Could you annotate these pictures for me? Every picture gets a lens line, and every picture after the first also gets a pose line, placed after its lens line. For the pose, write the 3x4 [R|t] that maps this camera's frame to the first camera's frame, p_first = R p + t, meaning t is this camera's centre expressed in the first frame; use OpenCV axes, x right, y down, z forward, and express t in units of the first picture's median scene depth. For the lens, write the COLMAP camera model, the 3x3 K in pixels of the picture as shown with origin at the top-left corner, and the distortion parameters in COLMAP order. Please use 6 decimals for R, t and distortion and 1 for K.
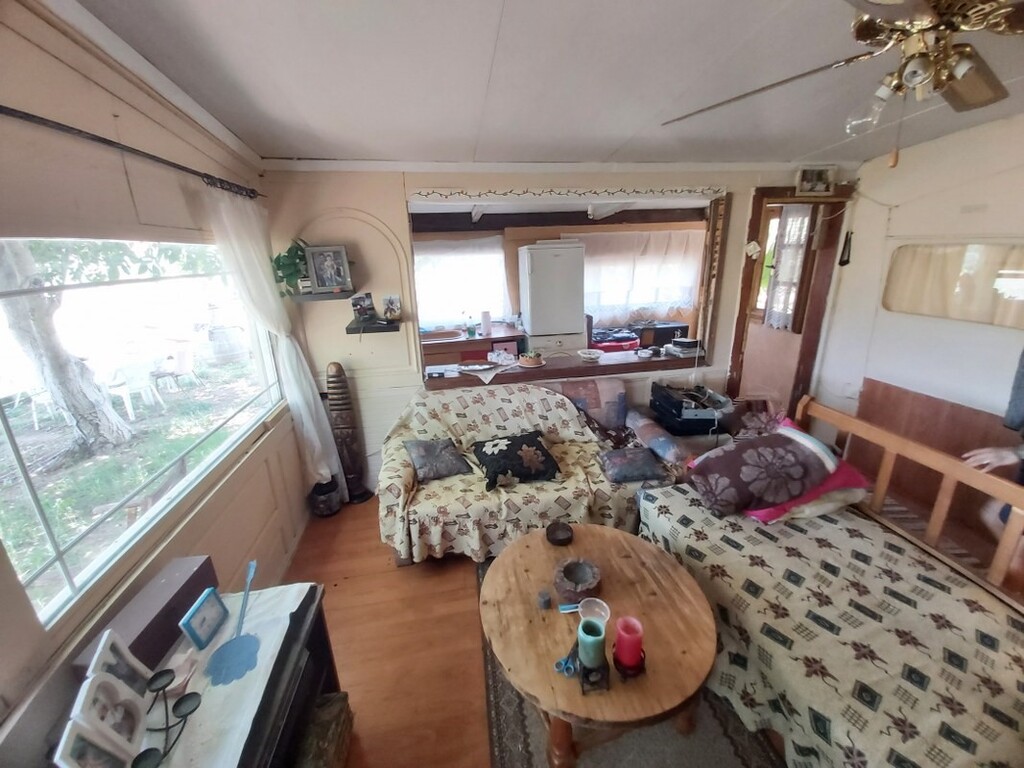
lens RADIAL K [[401.6, 0, 515.0], [0, 401.6, 375.0], [0, 0, 1]] dist [0.016119, -0.015002]
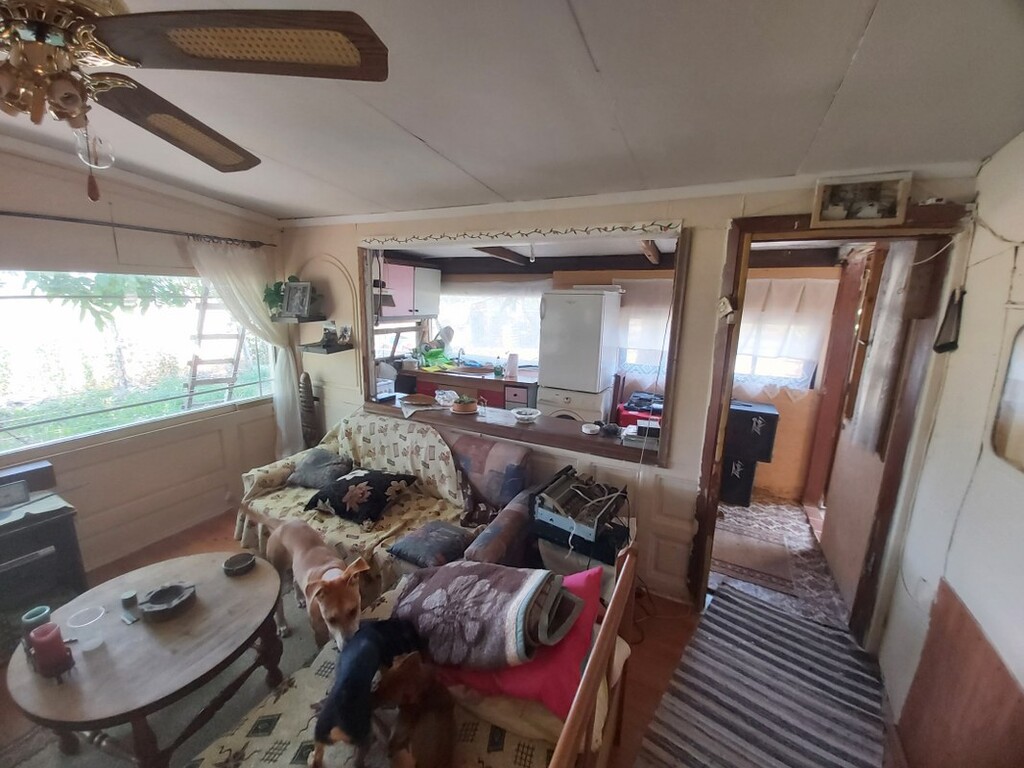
lens RADIAL K [[401.6, 0, 515.0], [0, 401.6, 375.0], [0, 0, 1]] dist [0.016119, -0.015002]
pose [[0.810251, 0.162404, -0.563133, 0.728204], [-0.215693, 0.976035, -0.028862, -0.117460], [0.544950, 0.144850, 0.825862, 0.294902]]
